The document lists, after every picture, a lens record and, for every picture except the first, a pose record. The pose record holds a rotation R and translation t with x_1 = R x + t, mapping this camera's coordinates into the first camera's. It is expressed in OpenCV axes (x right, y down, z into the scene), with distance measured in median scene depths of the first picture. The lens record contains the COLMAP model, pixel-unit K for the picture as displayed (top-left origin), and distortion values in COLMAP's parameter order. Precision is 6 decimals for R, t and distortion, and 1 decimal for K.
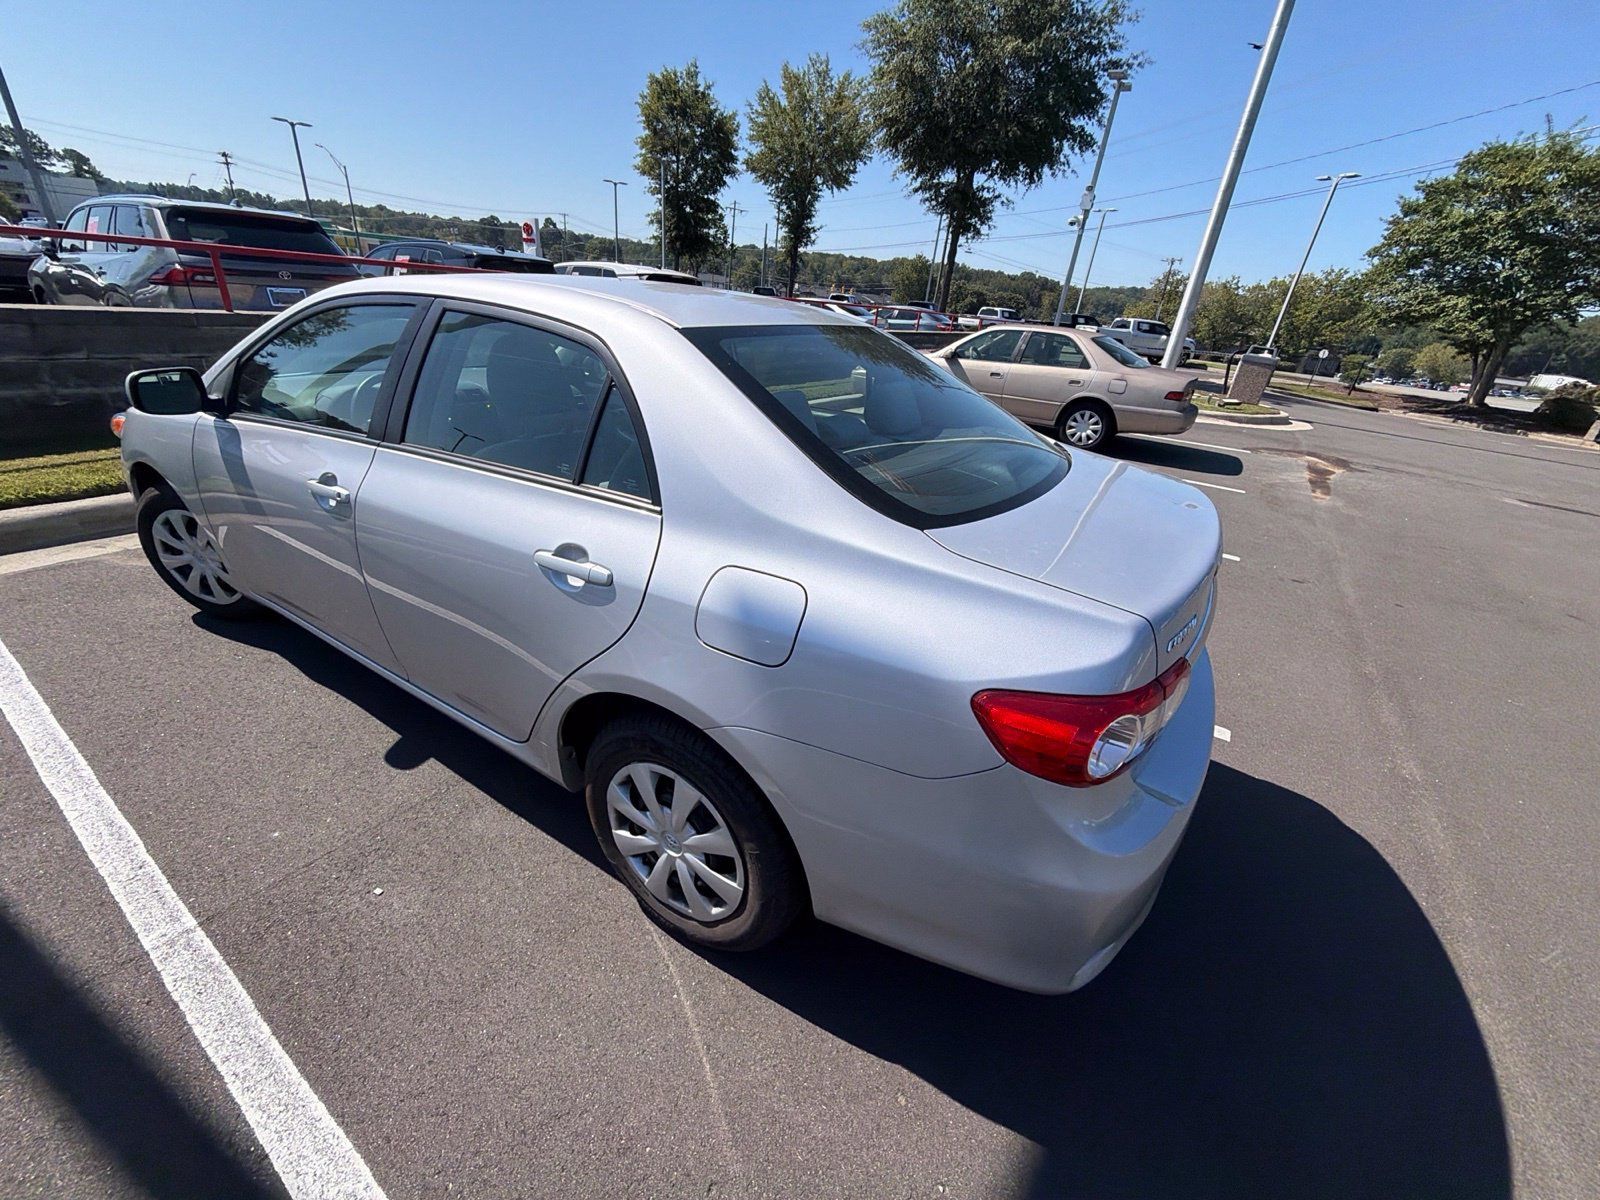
lens RADIAL K [[635.3, 0, 801.4], [0, 635.3, 604.4], [0, 0, 1]] dist [0.000220, -0.000385]
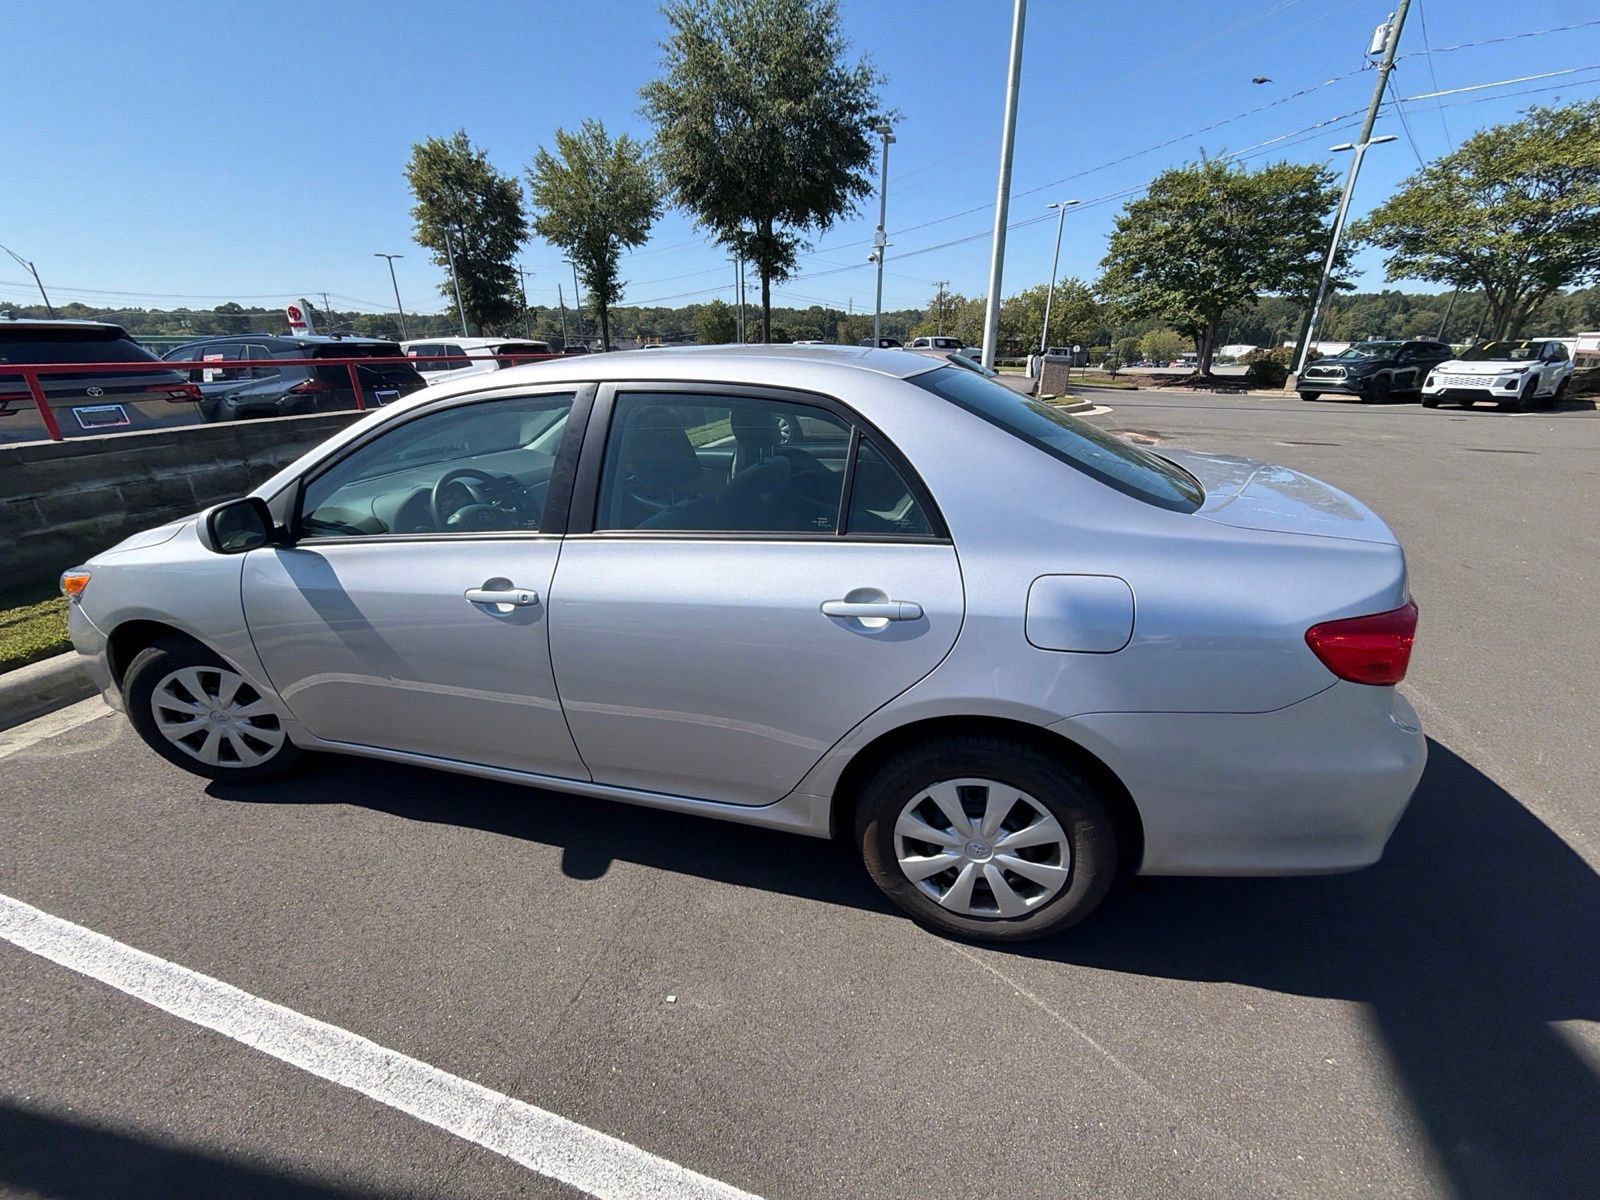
lens RADIAL K [[635.6, 0, 800.0], [0, 635.6, 604.2], [0, 0, 1]] dist [-0.000413, -0.000153]
pose [[0.955381, -0.198096, 0.219102, -0.046199], [0.210525, 0.976973, -0.034673, -0.003723], [-0.207188, 0.079252, 0.975086, -0.000240]]
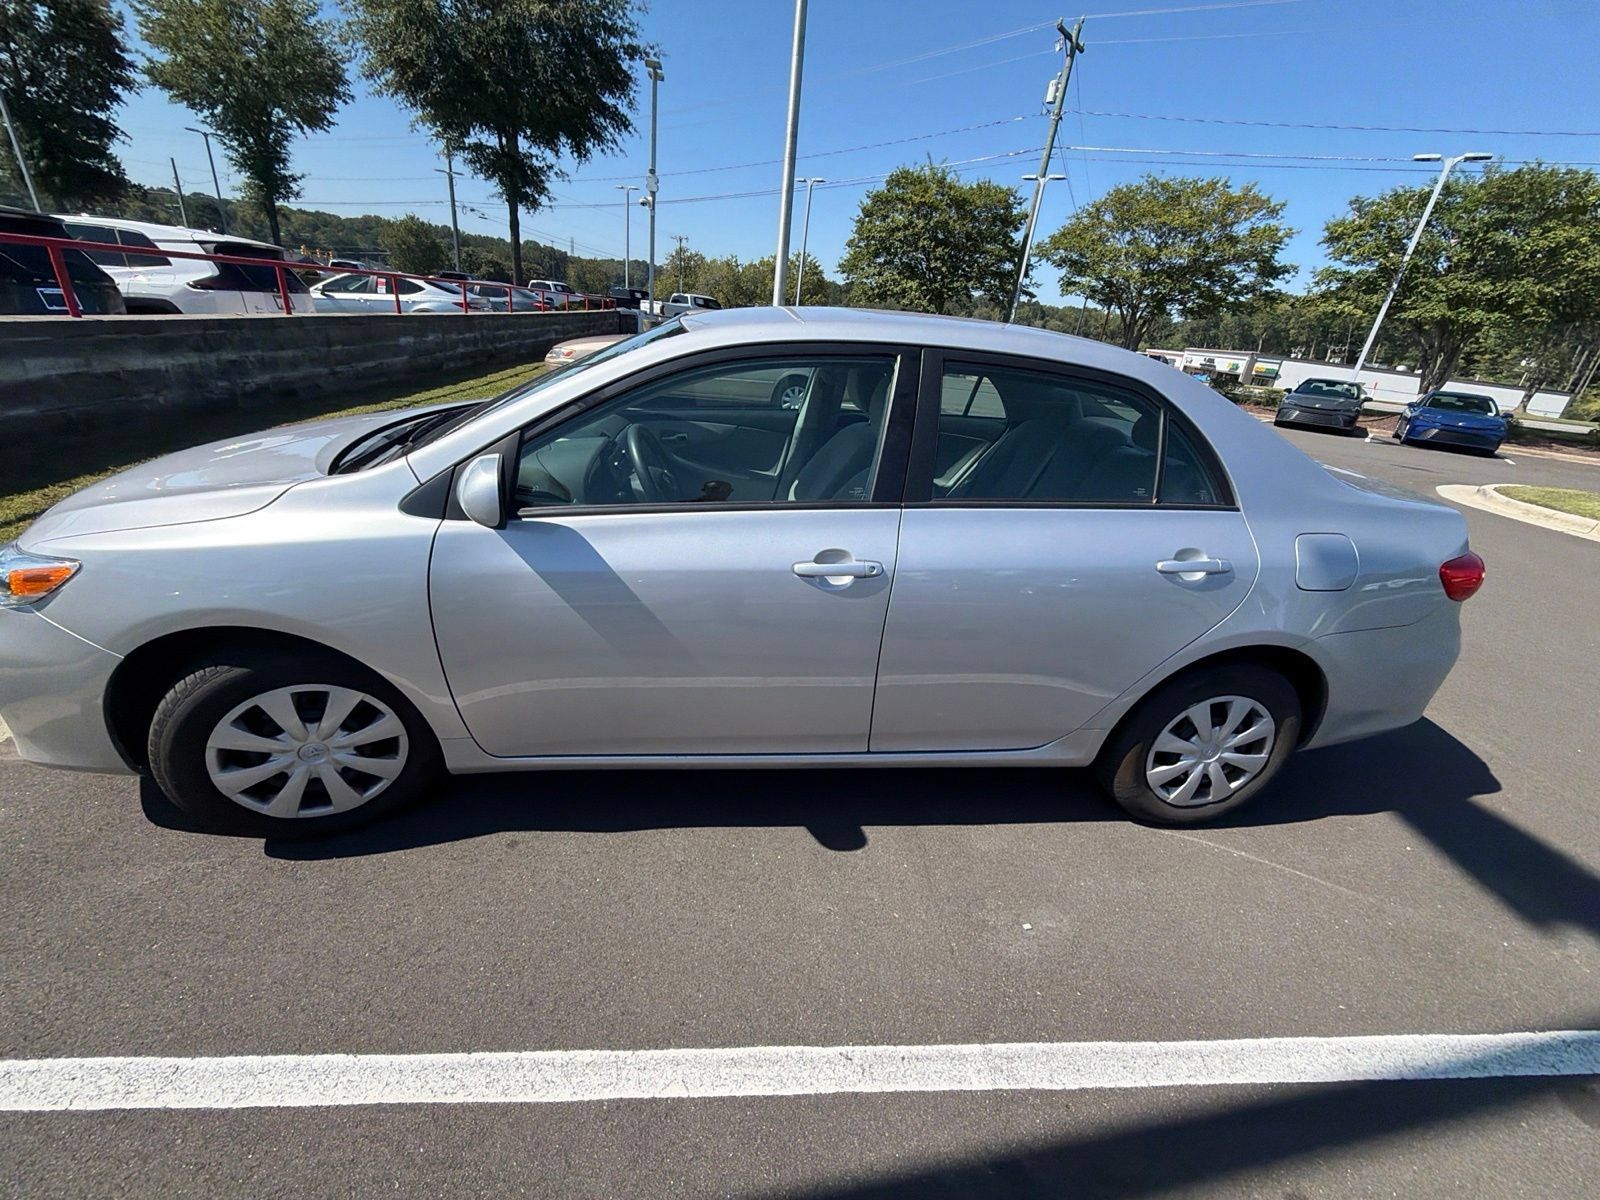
lens RADIAL K [[639.9, 0, 800.0], [0, 639.9, 600.0], [0, 0, 1]] dist [-0.000052, -0.000095]
pose [[0.787247, -0.263015, 0.557733, -0.112700], [0.246544, 0.963288, 0.106267, -0.021305], [-0.565207, 0.053848, 0.823190, 0.025789]]
